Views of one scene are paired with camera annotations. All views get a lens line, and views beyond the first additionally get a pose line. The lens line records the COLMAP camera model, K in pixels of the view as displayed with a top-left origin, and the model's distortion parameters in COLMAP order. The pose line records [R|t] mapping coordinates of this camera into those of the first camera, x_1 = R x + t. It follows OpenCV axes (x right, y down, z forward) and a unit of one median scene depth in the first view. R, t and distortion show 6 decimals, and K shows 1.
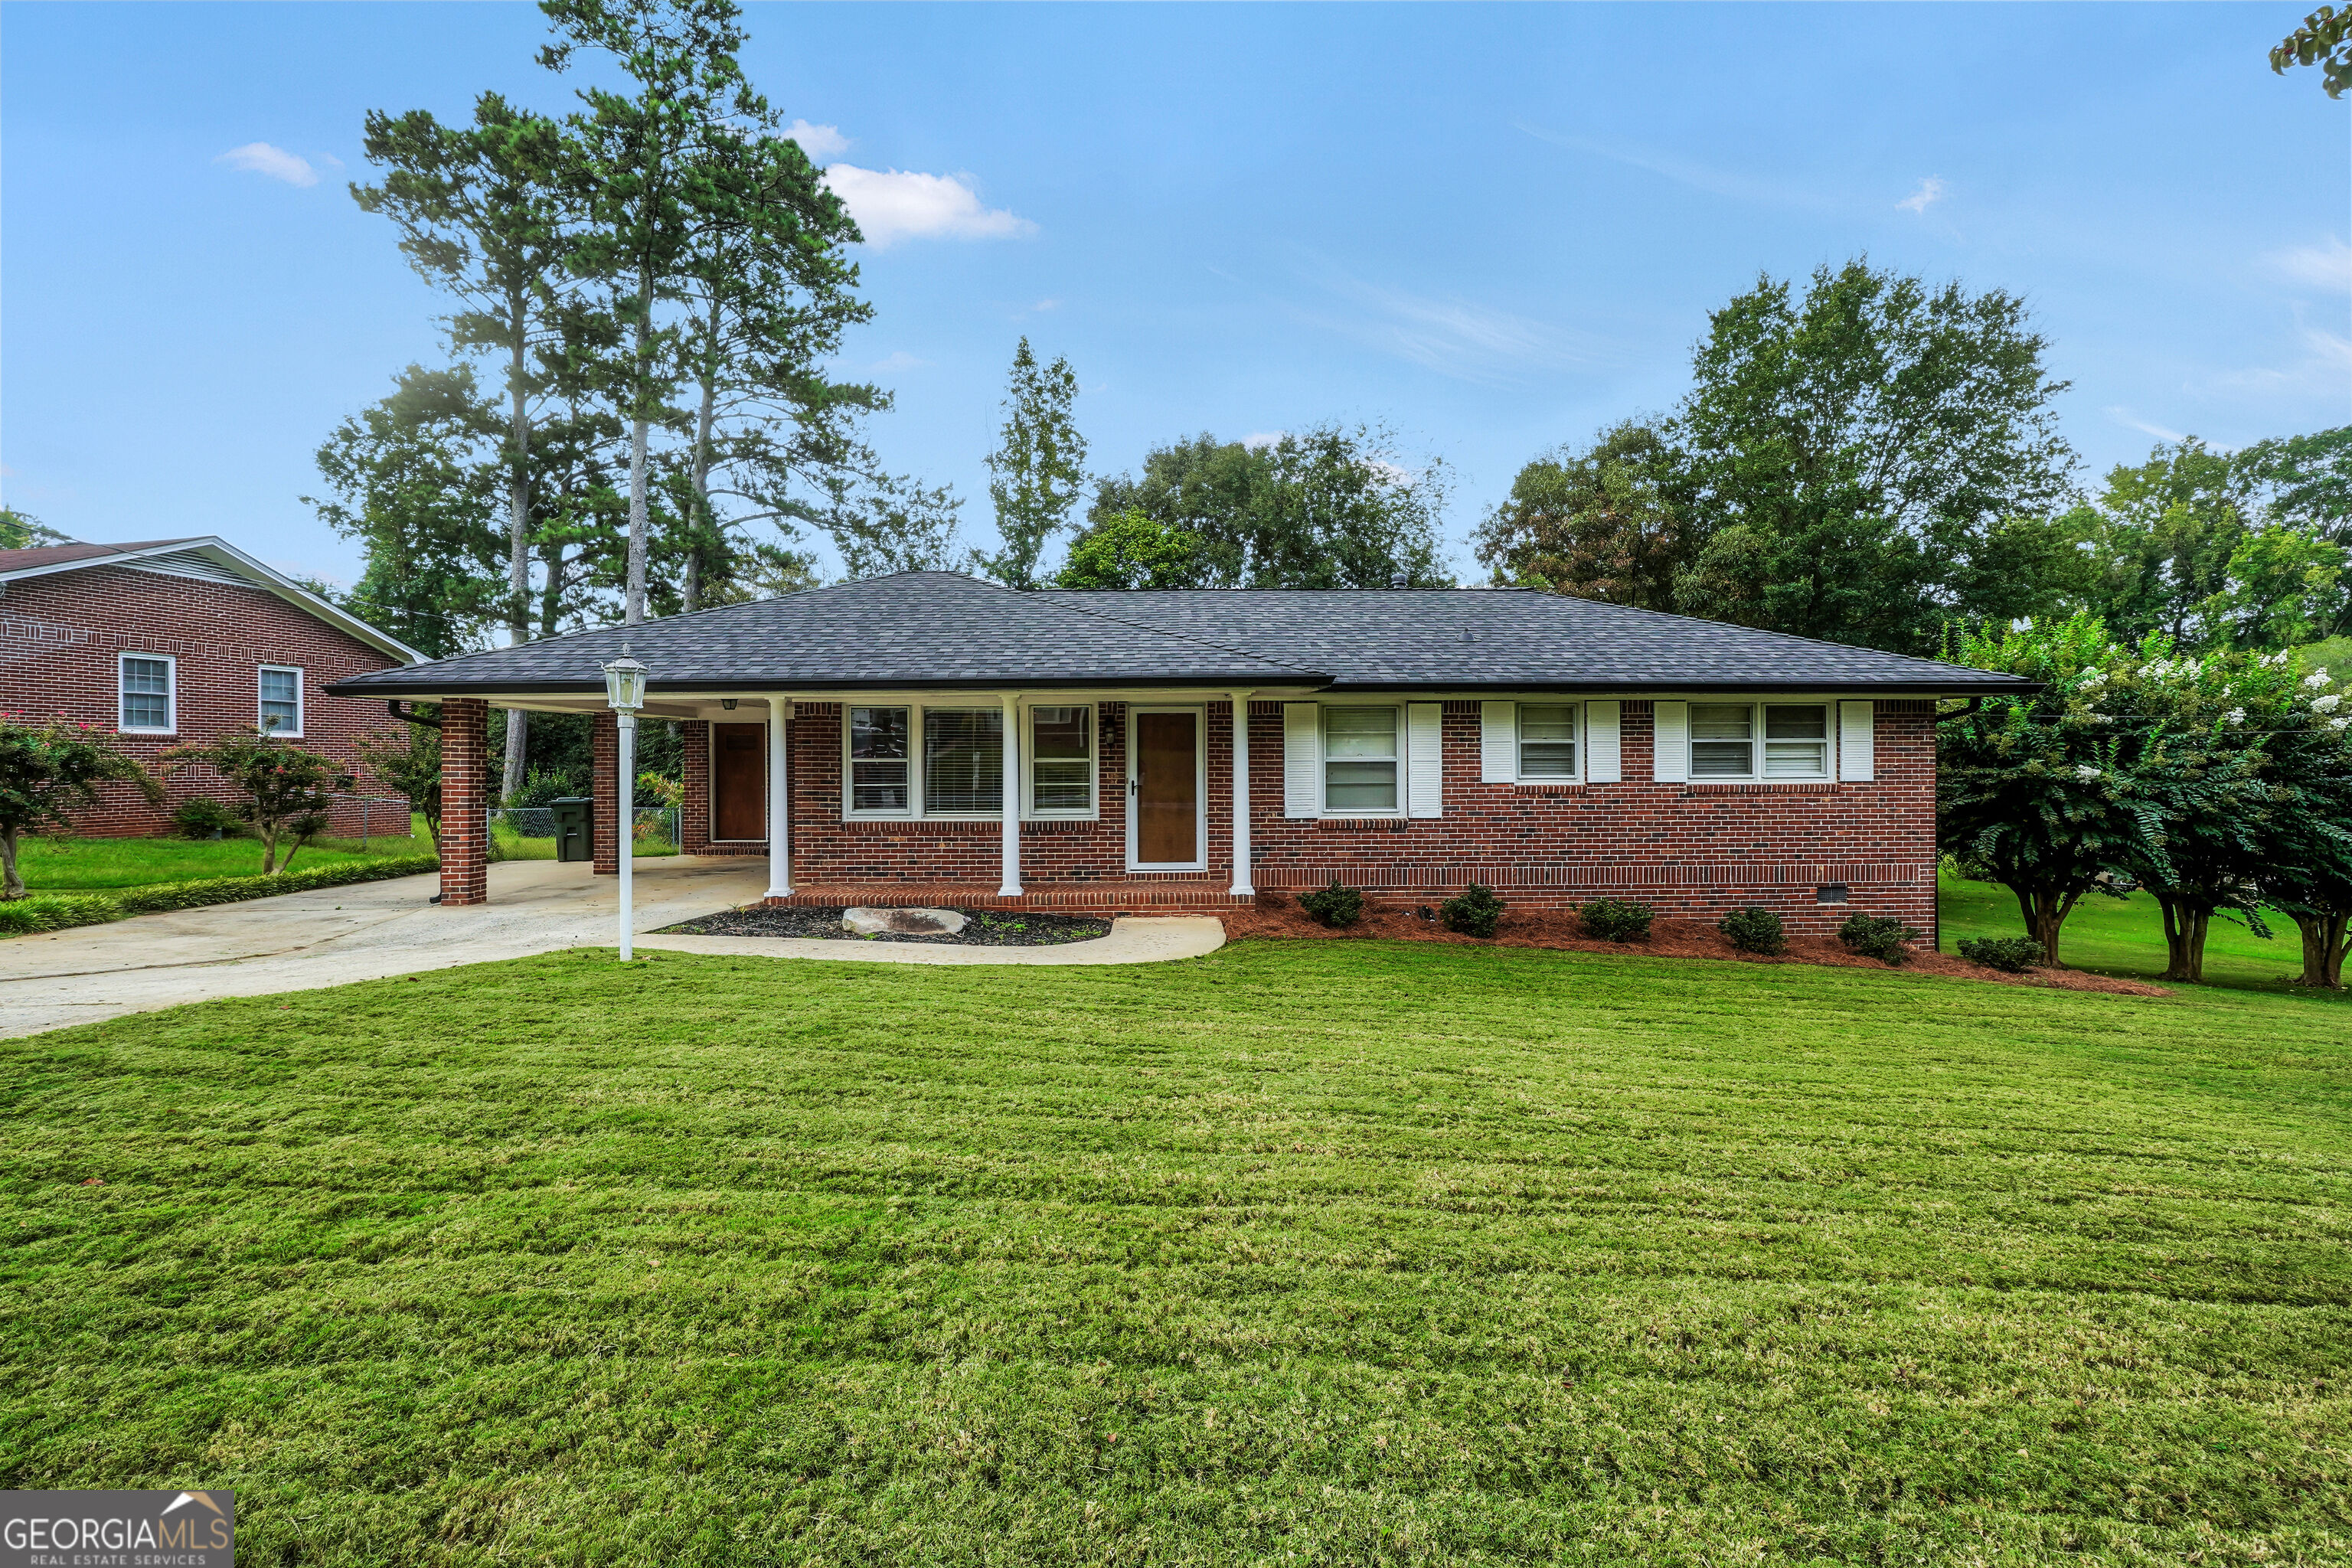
lens RADIAL K [[1027.5, 0, 1153.2], [0, 1027.5, 747.2], [0, 0, 1]] dist [-0.013613, 0.000535]
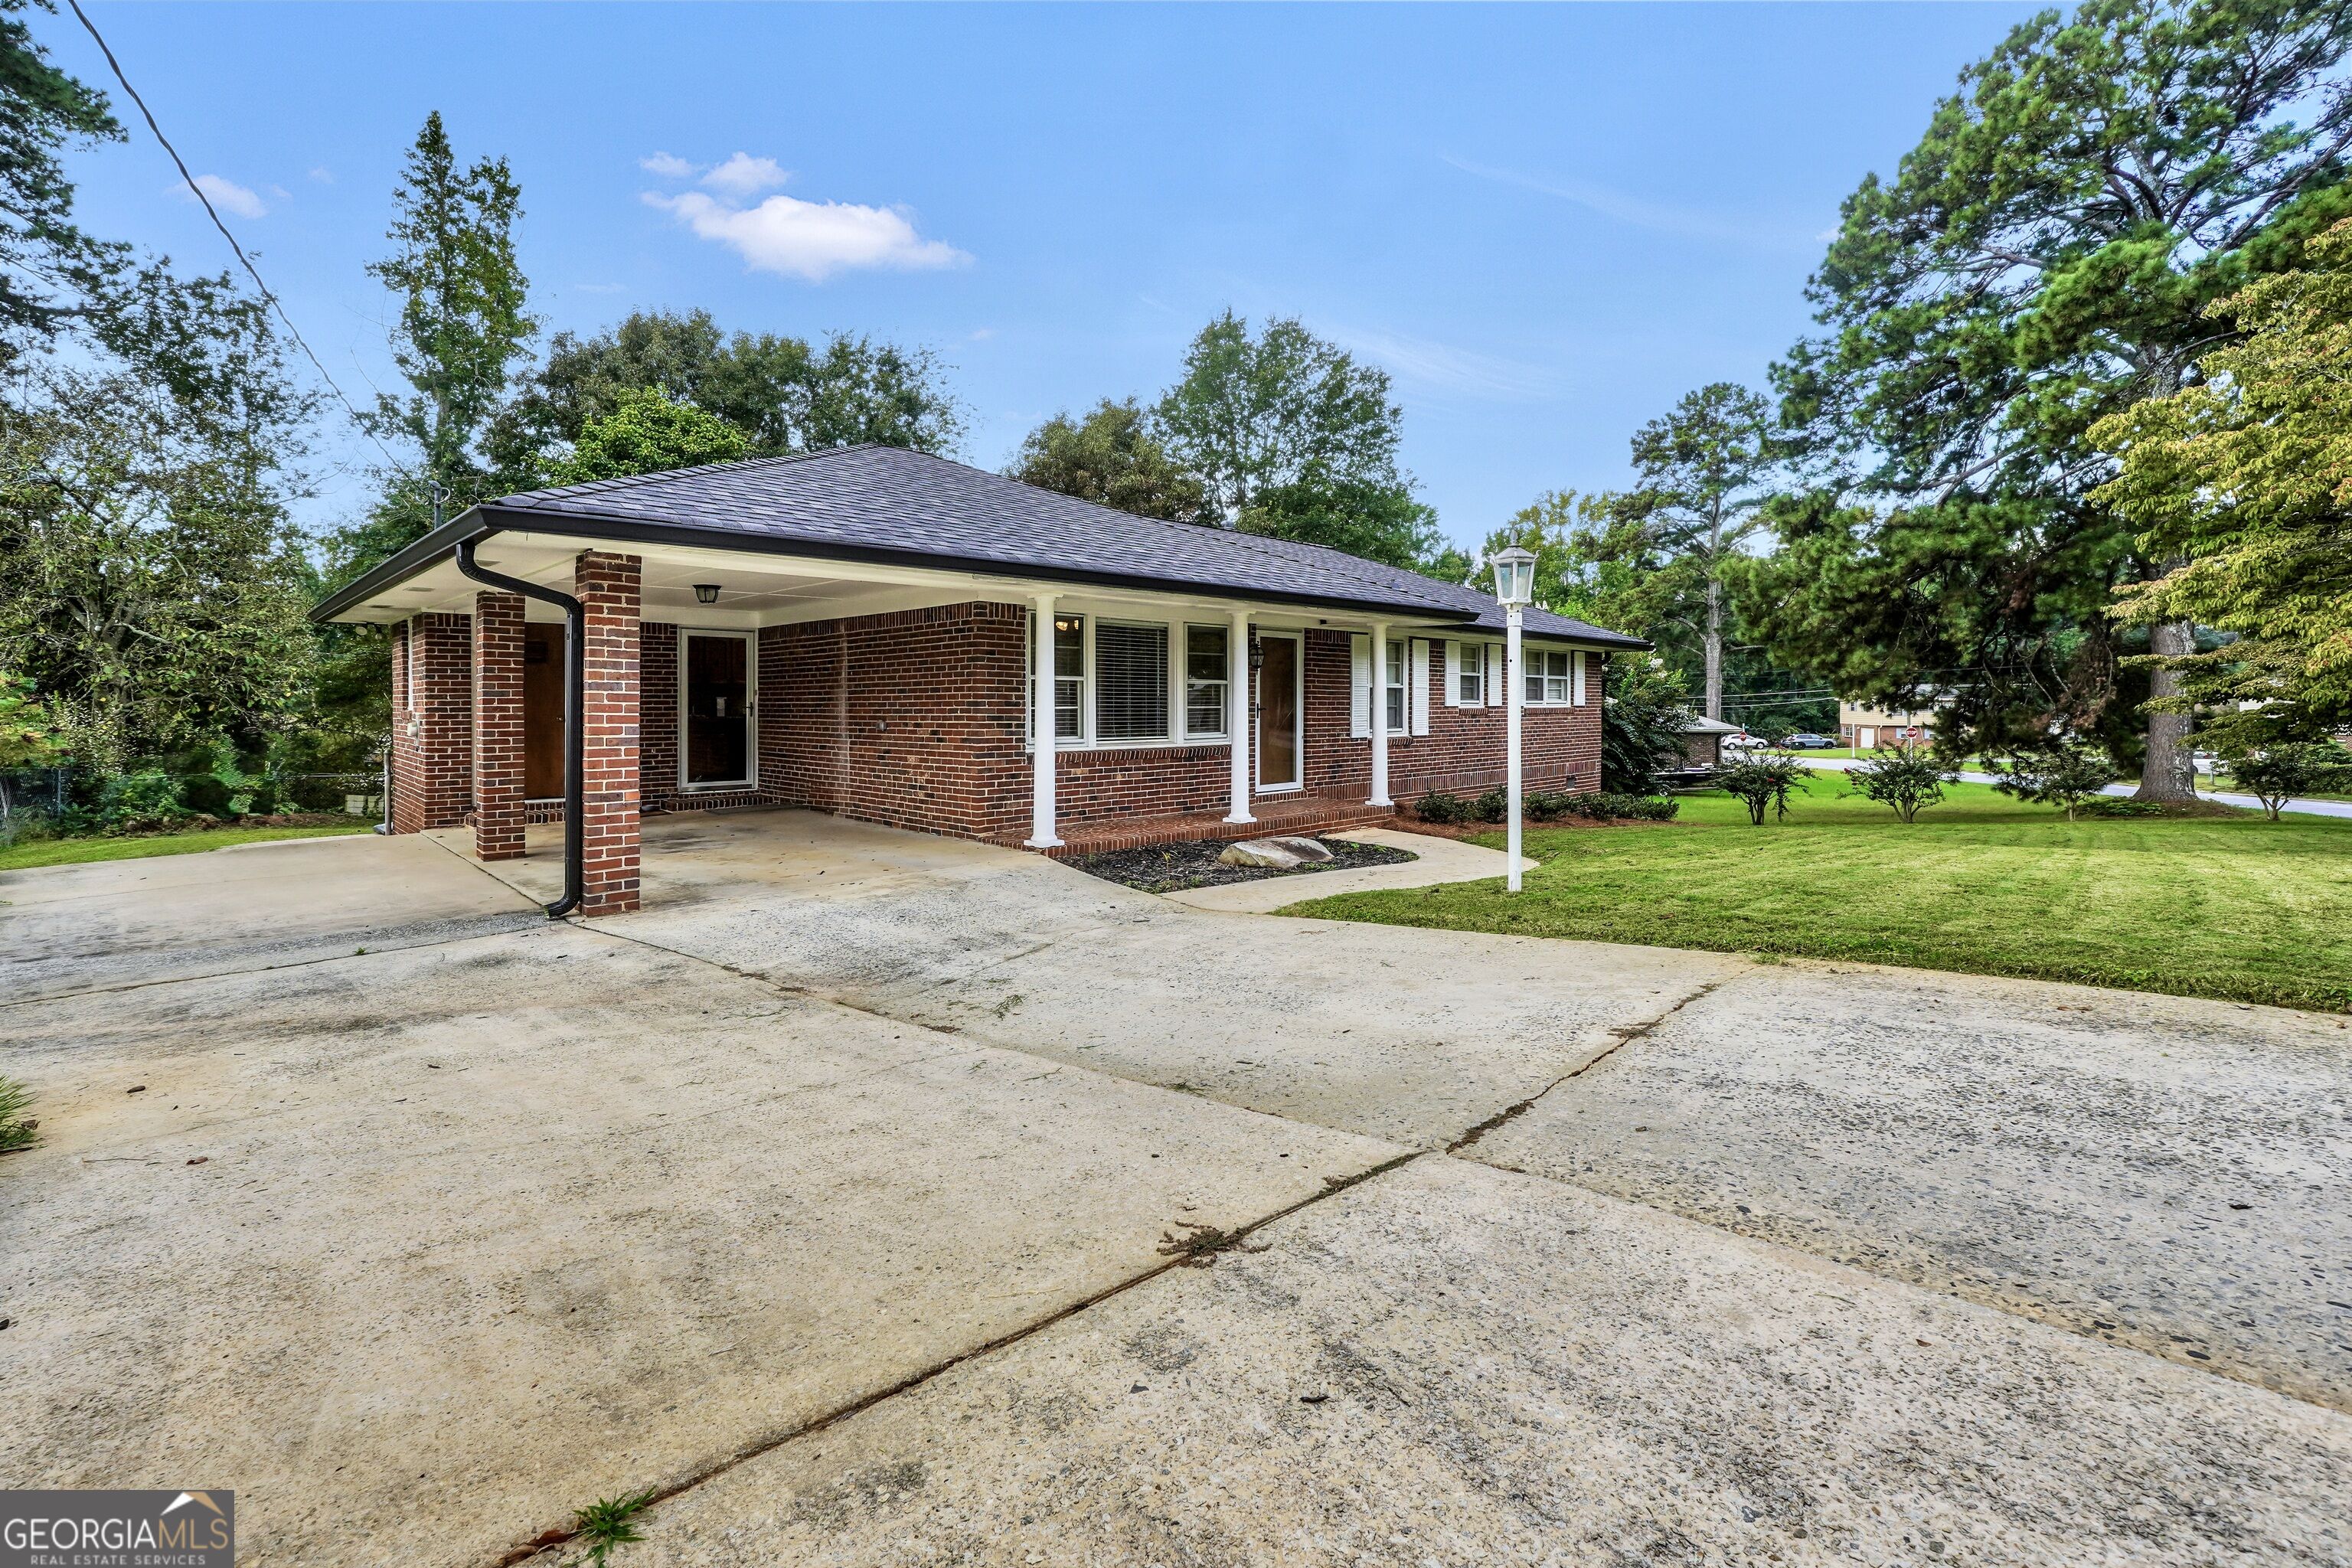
lens RADIAL K [[1027.5, 0, 1173.1], [0, 1027.5, 707.5], [0, 0, 1]] dist [-0.013613, 0.000535]
pose [[0.722443, 0.000774, 0.691430, -0.330814], [-0.011716, 0.999870, 0.011122, 0.011571], [-0.691331, -0.016136, 0.722358, 0.147116]]
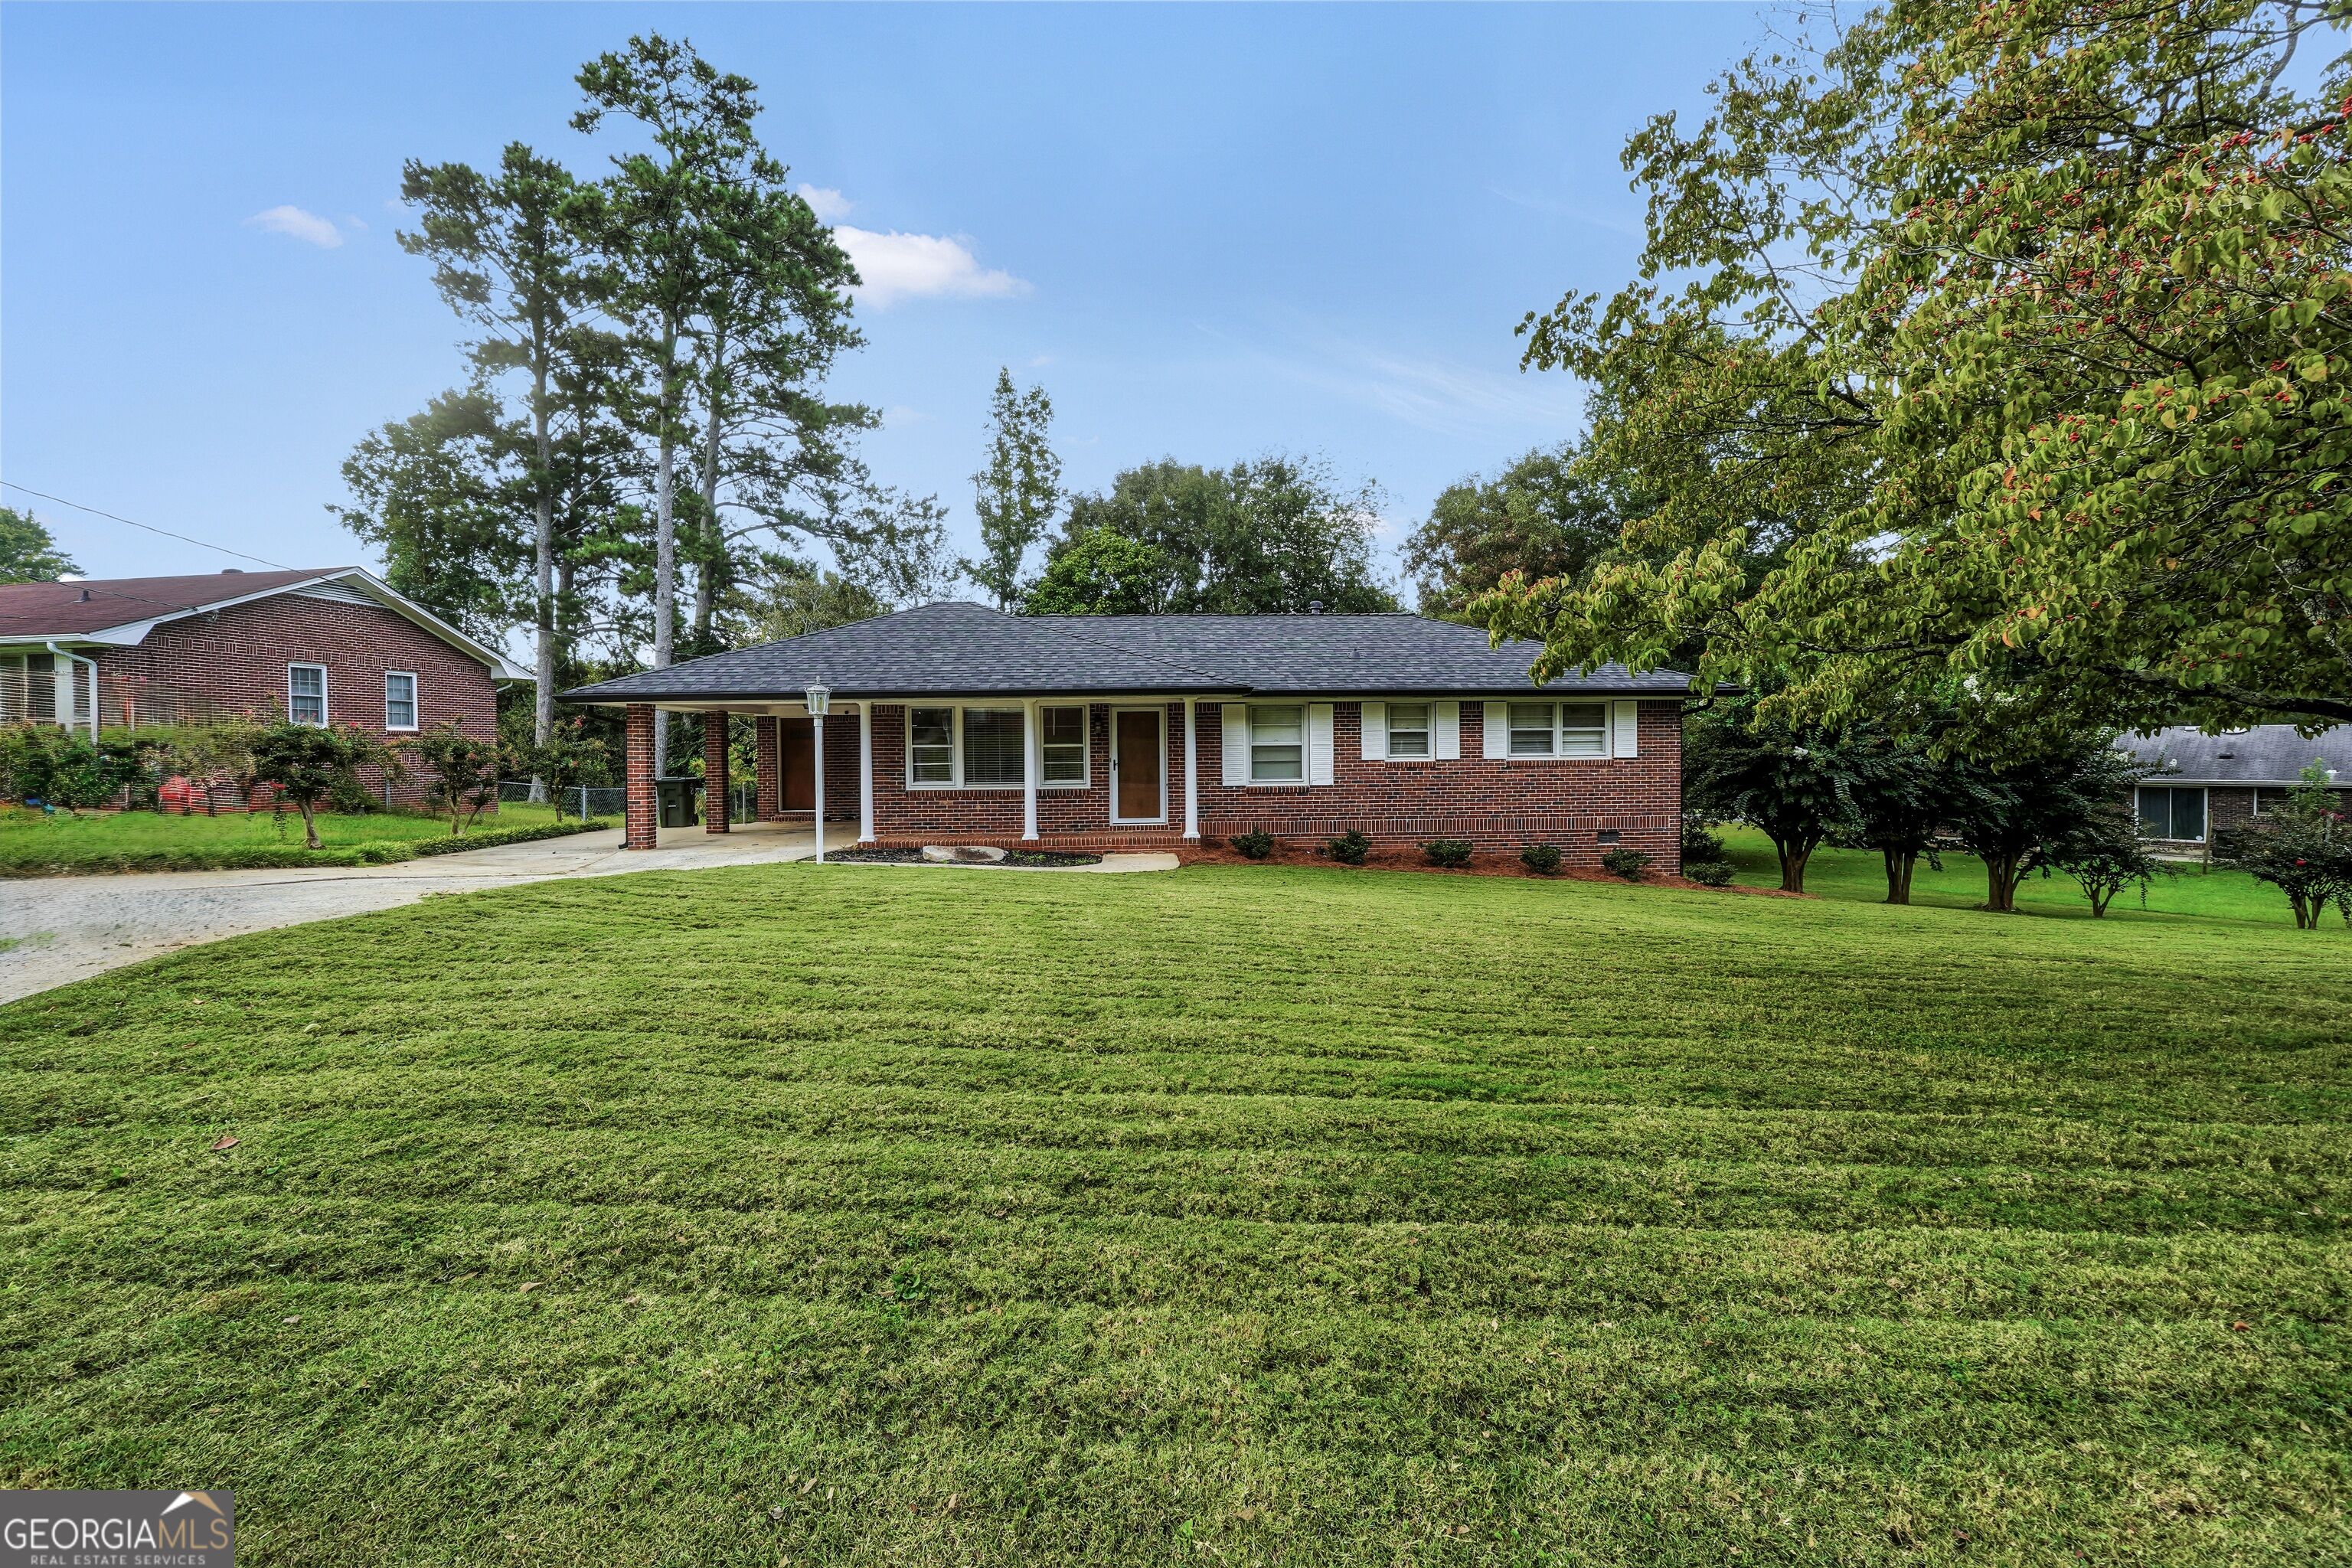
lens RADIAL K [[1027.5, 0, 1158.5], [0, 1027.5, 764.0], [0, 0, 1]] dist [-0.013613, 0.000535]
pose [[0.999249, -0.005686, 0.038329, -0.005804], [0.004580, 0.999572, 0.028902, -0.000918], [-0.038477, -0.028705, 0.998847, -0.173847]]
